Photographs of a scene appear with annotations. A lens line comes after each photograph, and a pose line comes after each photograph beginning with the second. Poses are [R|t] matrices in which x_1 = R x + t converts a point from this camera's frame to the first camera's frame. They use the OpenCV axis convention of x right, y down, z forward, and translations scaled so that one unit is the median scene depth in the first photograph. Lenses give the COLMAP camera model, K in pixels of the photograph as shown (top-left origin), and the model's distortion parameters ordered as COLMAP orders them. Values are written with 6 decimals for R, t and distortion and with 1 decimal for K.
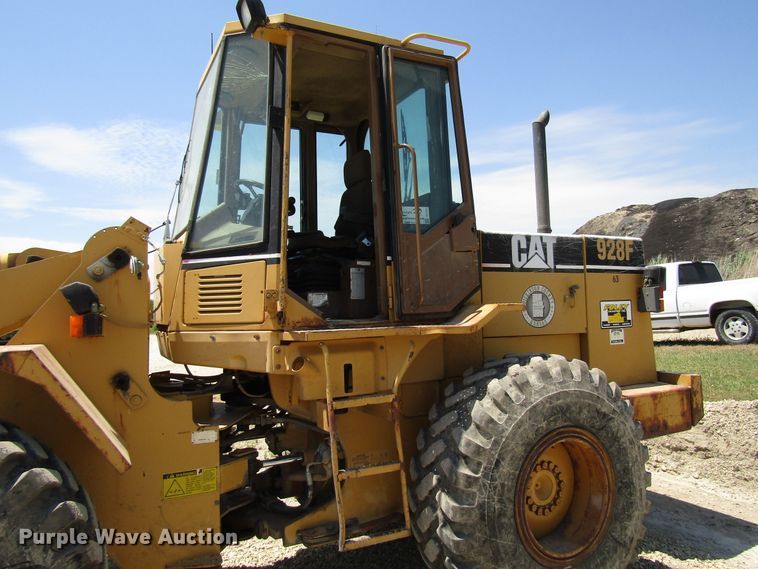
lens RADIAL K [[539.0, 0, 373.2], [0, 539.0, 281.0], [0, 0, 1]] dist [-0.020329, 0.000630]
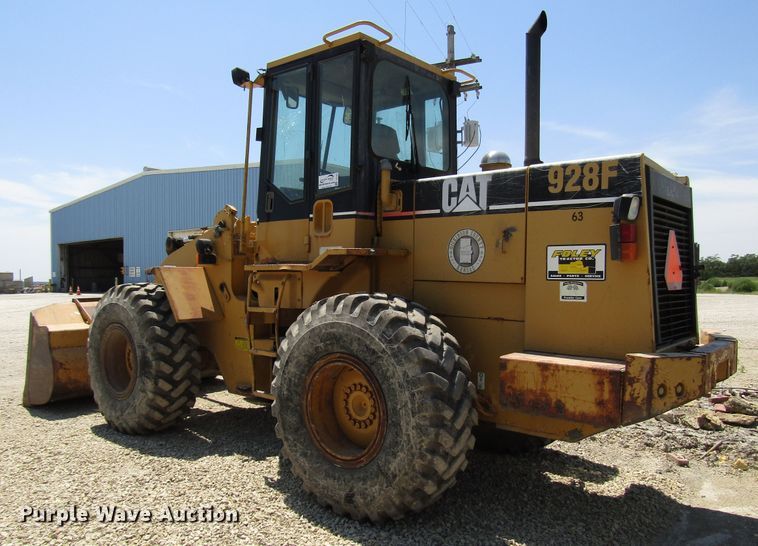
lens RADIAL K [[595.5, 0, 367.2], [0, 595.5, 295.9], [0, 0, 1]] dist [-0.014523, -0.013823]
pose [[0.387385, 0.071076, -0.919174, 1.208116], [0.037097, 0.995014, 0.092575, 0.020705], [0.921171, -0.069961, 0.382817, 0.426897]]
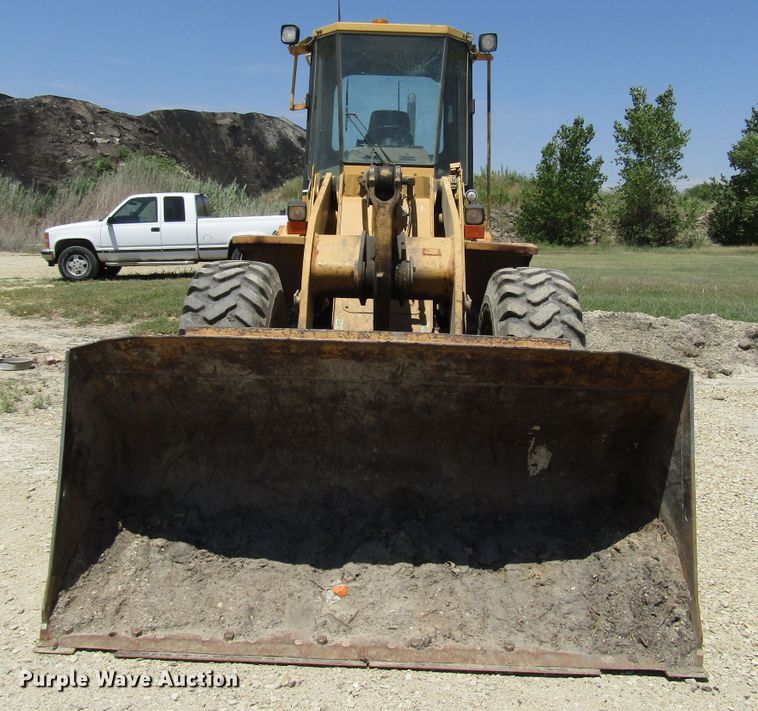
lens RADIAL K [[749.6, 0, 379.8], [0, 749.6, 355.7], [0, 0, 1]] dist [0.001814, 0.000000]
pose [[0.459973, -0.091058, 0.883252, -1.743911], [-0.086341, 0.985427, 0.146555, 0.091548], [-0.883725, -0.143672, 0.445408, 0.099042]]
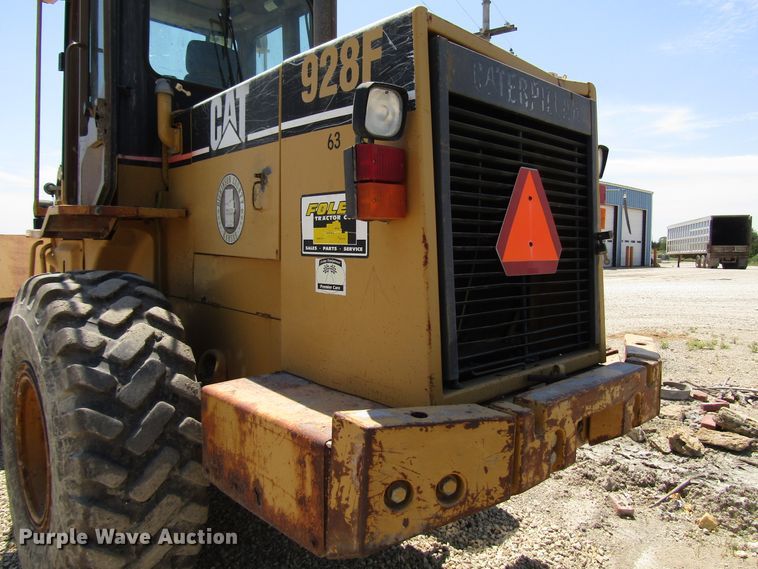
lens RADIAL K [[539.0, 0, 384.2], [0, 539.0, 283.7], [0, 0, 1]] dist [-0.020329, 0.000630]
pose [[0.291451, 0.108257, -0.950440, 0.947889], [0.035625, 0.991658, 0.123877, 0.060933], [0.955922, -0.069963, 0.285163, 0.982350]]
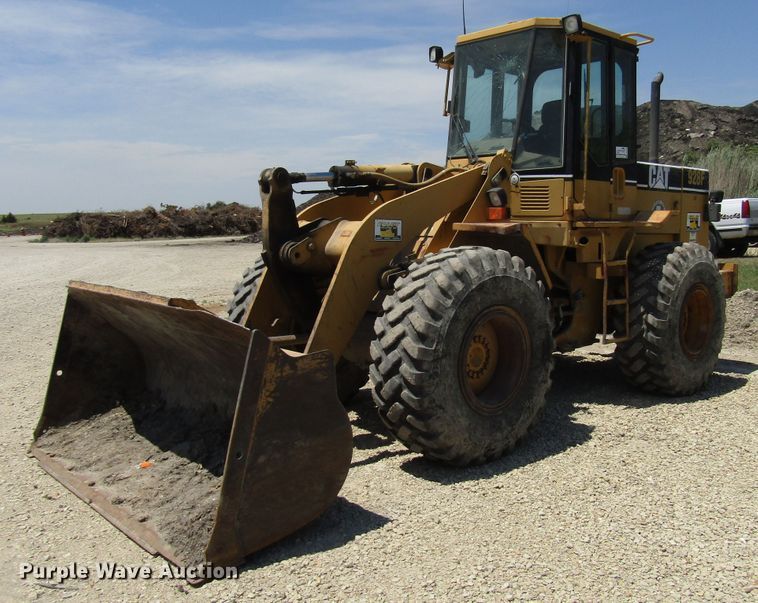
lens RADIAL K [[704.8, 0, 378.6], [0, 704.8, 303.8], [0, 0, 1]] dist [-0.045393, 0.000000]
pose [[0.968541, 0.000014, 0.248853, -0.930856], [-0.040312, 0.986801, 0.156840, 0.019110], [-0.245566, -0.161938, 0.955758, -0.709940]]
